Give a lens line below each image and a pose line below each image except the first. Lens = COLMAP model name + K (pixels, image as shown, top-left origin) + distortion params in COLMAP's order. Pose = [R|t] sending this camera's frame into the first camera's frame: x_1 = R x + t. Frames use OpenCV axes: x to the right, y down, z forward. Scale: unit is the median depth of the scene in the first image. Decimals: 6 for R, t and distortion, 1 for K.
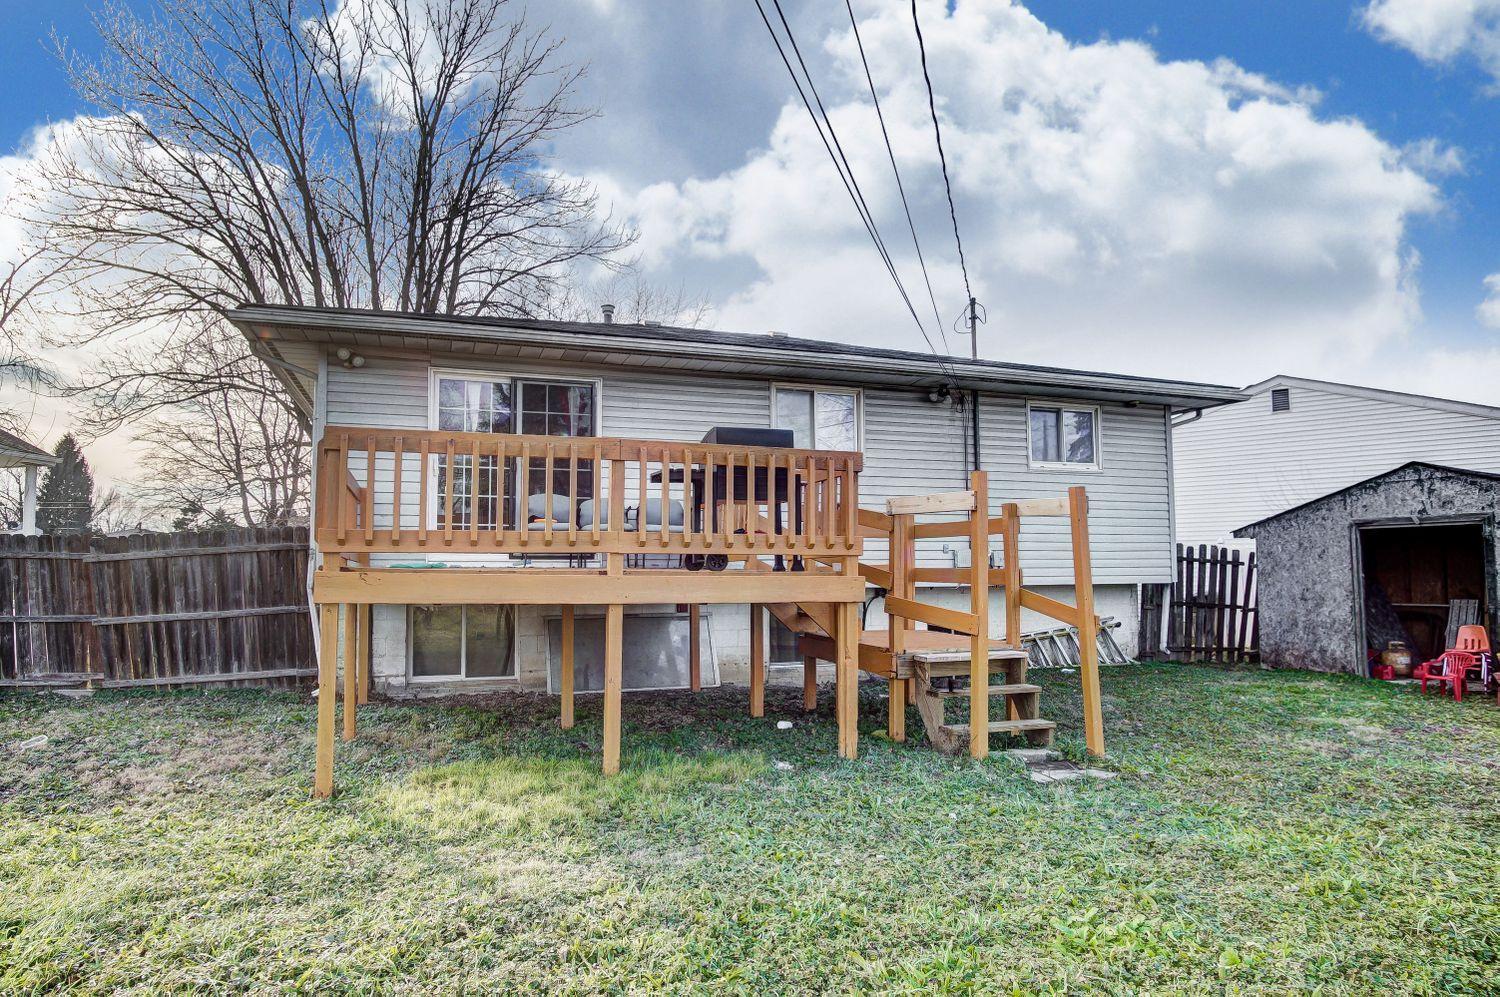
lens RADIAL K [[867.1, 0, 750.0], [0, 867.1, 498.5], [0, 0, 1]] dist [-0.005723, -0.002123]
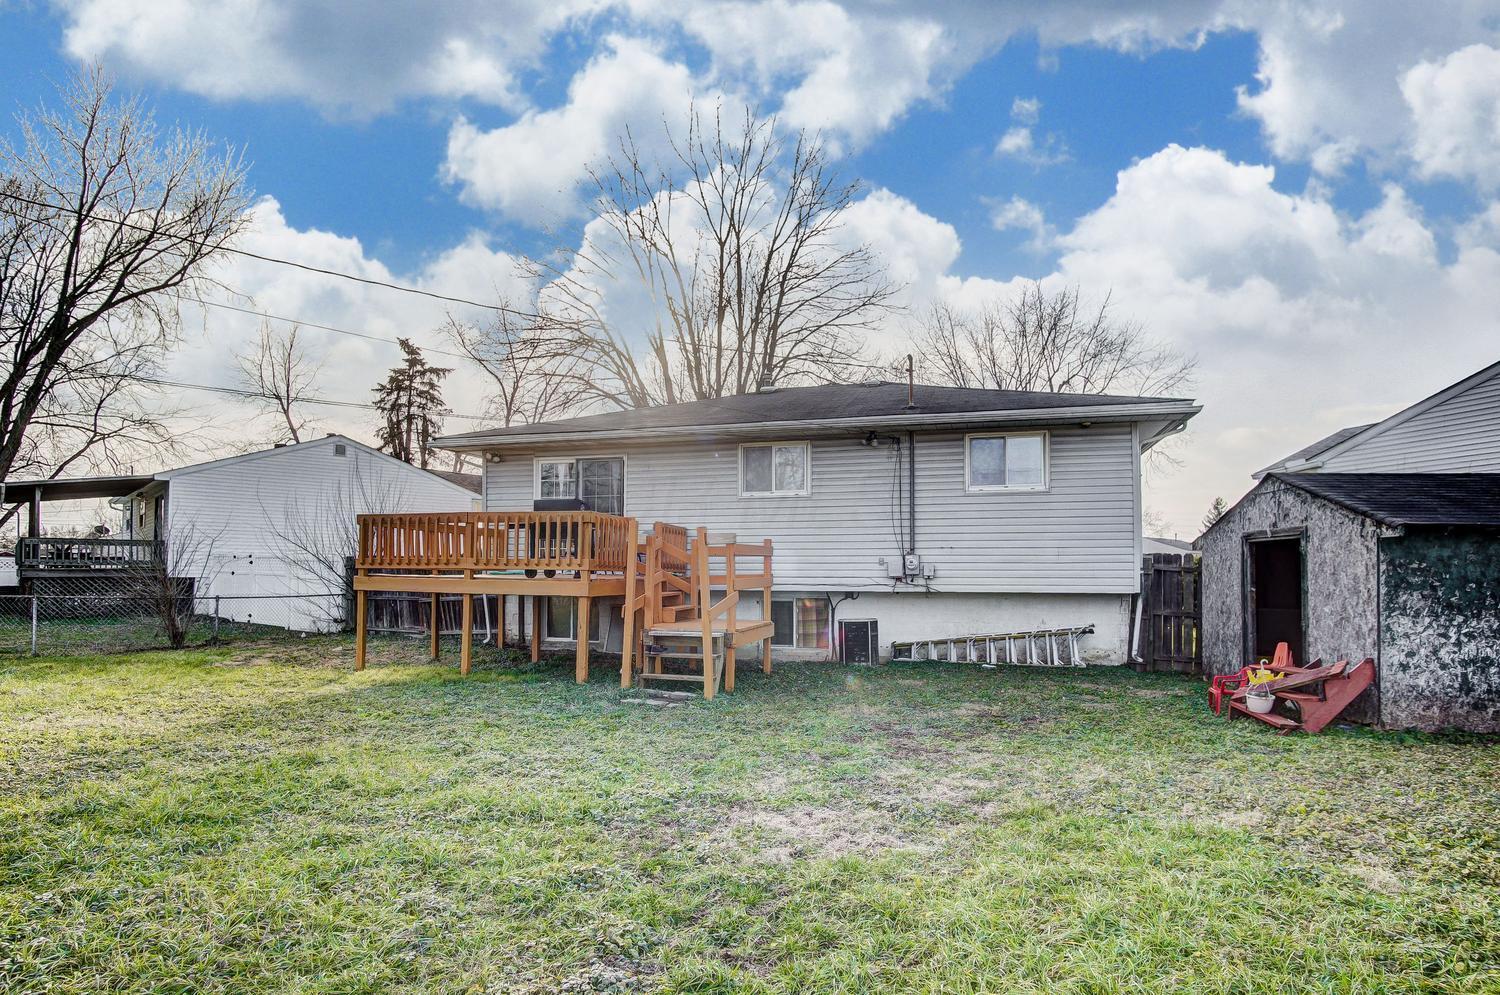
lens RADIAL K [[867.1, 0, 750.0], [0, 867.1, 497.5], [0, 0, 1]] dist [-0.005723, -0.002123]
pose [[0.815474, -0.041807, -0.577282, 0.844360], [0.041815, 0.999037, -0.013282, -0.026973], [0.577281, -0.013308, 0.816437, -0.141431]]
